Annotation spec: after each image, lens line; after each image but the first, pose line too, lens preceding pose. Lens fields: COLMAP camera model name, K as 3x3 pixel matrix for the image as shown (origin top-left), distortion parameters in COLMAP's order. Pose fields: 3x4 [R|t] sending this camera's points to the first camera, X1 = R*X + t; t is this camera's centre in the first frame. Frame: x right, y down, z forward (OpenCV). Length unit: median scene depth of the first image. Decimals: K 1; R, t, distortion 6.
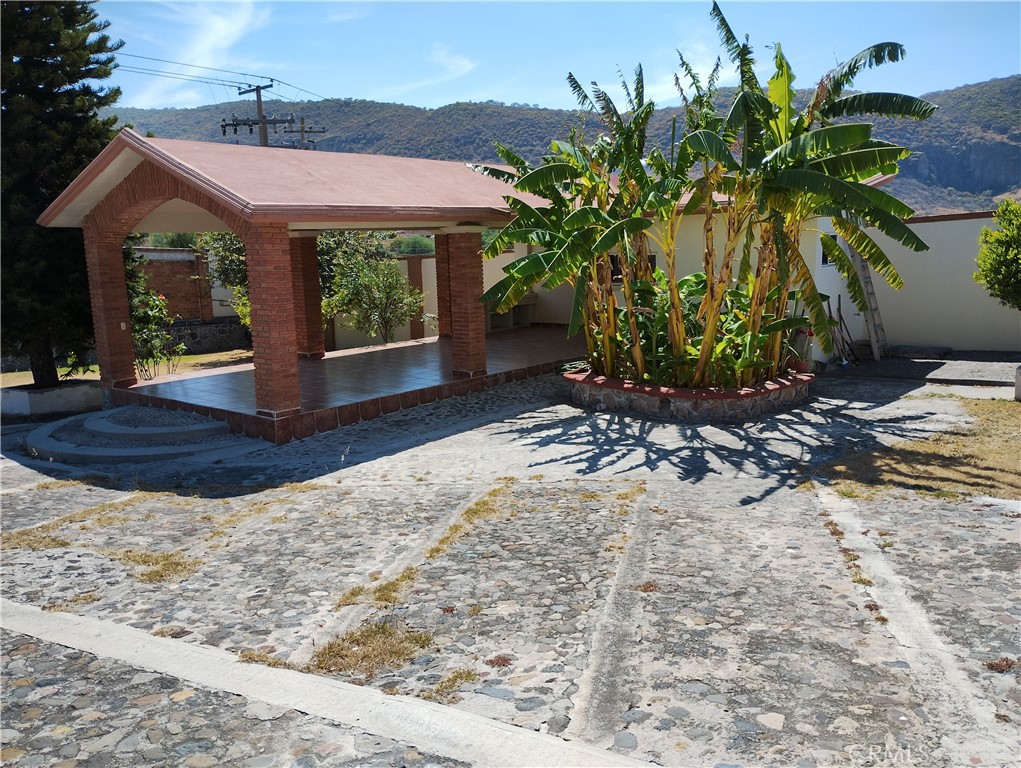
lens RADIAL K [[829.0, 0, 513.2], [0, 829.0, 370.3], [0, 0, 1]] dist [0.060724, -0.072367]
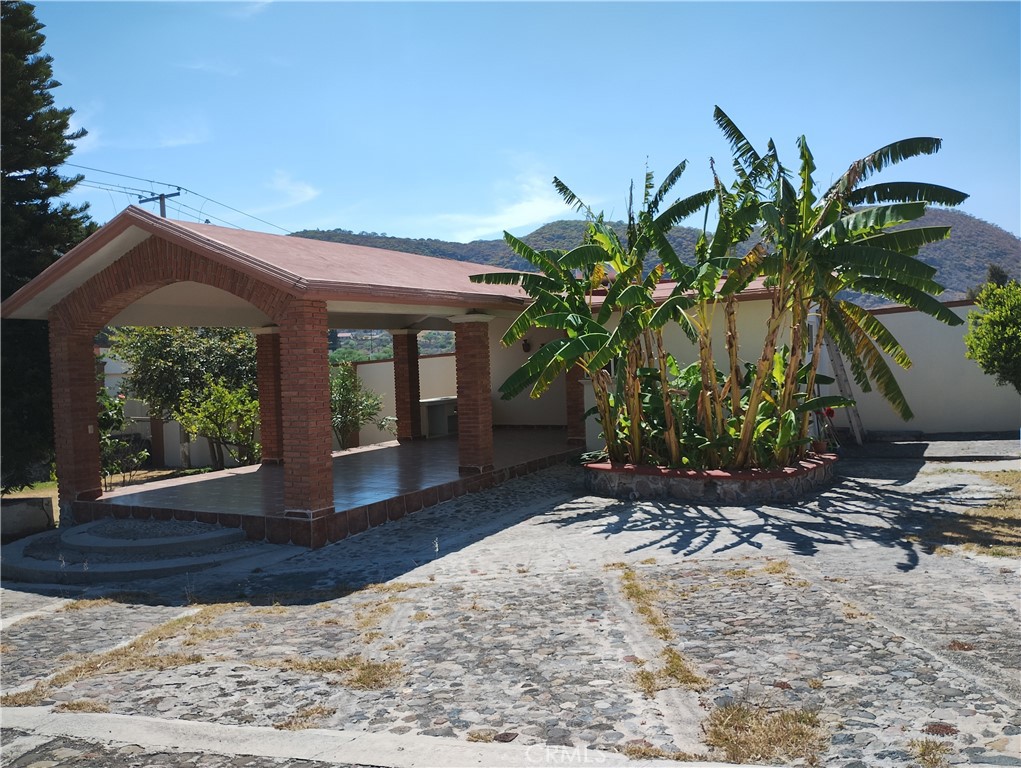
lens RADIAL K [[829.0, 0, 513.2], [0, 829.0, 370.3], [0, 0, 1]] dist [0.060724, -0.072367]
pose [[0.984790, -0.016788, 0.172938, -0.229089], [0.041704, 0.989064, -0.141466, 0.036534], [-0.168672, 0.146527, 0.974720, 0.076778]]
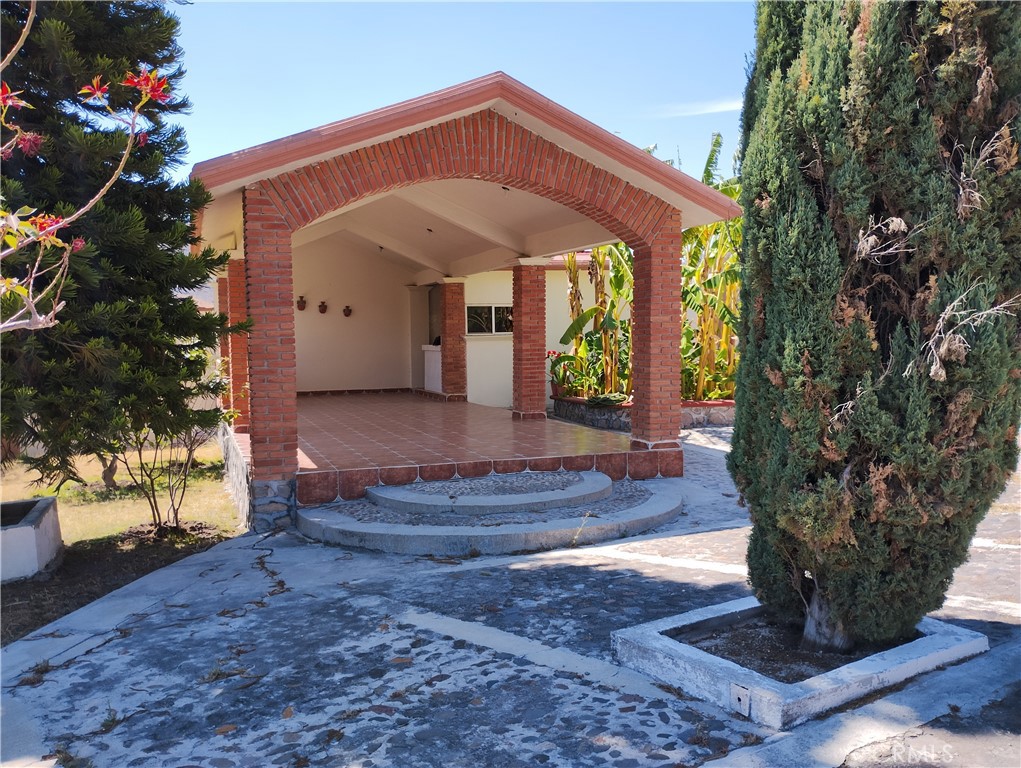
lens RADIAL K [[829.0, 0, 513.2], [0, 829.0, 370.3], [0, 0, 1]] dist [0.060724, -0.072367]
pose [[0.515492, -0.020633, 0.856646, -1.133596], [0.134363, 0.989290, -0.057025, 0.004395], [-0.846295, 0.144498, 0.512743, 0.707920]]
